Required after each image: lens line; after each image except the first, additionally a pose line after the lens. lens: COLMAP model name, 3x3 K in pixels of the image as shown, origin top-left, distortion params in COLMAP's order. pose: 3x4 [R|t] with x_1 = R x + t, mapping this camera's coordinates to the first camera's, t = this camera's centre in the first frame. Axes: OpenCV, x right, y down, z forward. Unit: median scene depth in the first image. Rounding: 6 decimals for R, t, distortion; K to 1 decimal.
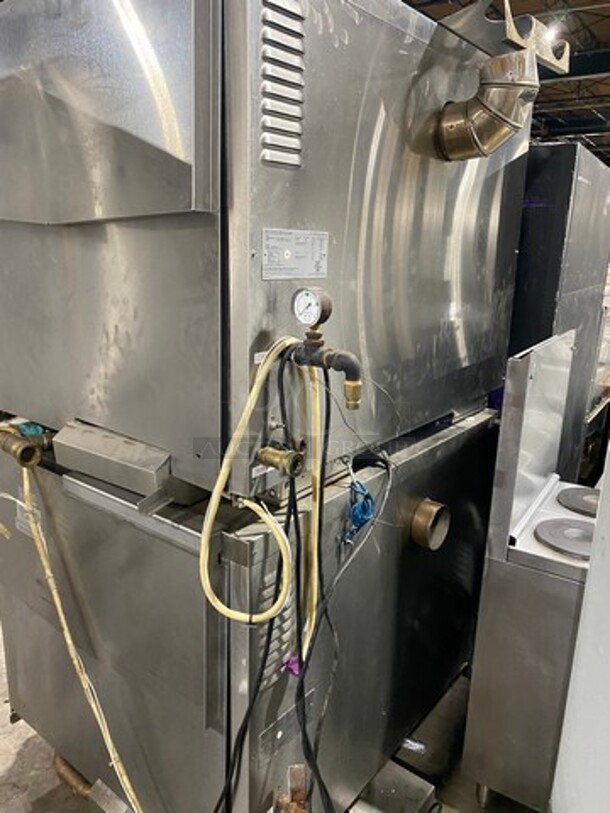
lens RADIAL K [[623.7, 0, 304.5], [0, 623.7, 407.4], [0, 0, 1]] dist [0.036735, -0.002682]
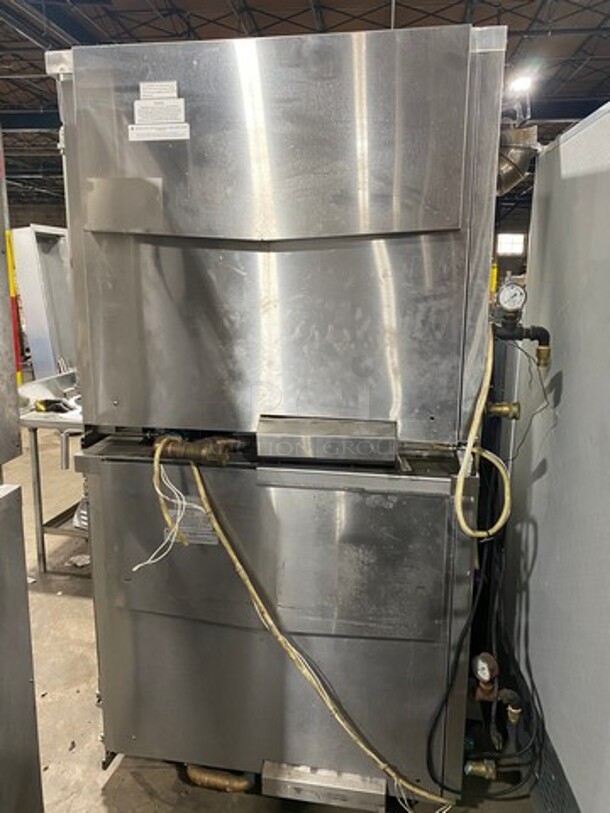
lens RADIAL K [[623.7, 0, 303.4], [0, 623.7, 404.1], [0, 0, 1]] dist [0.036735, -0.002682]
pose [[0.865398, -0.123111, 0.485726, -1.068218], [0.141574, 0.989927, -0.001333, 0.013280], [-0.480669, 0.069920, 0.874110, 0.007941]]
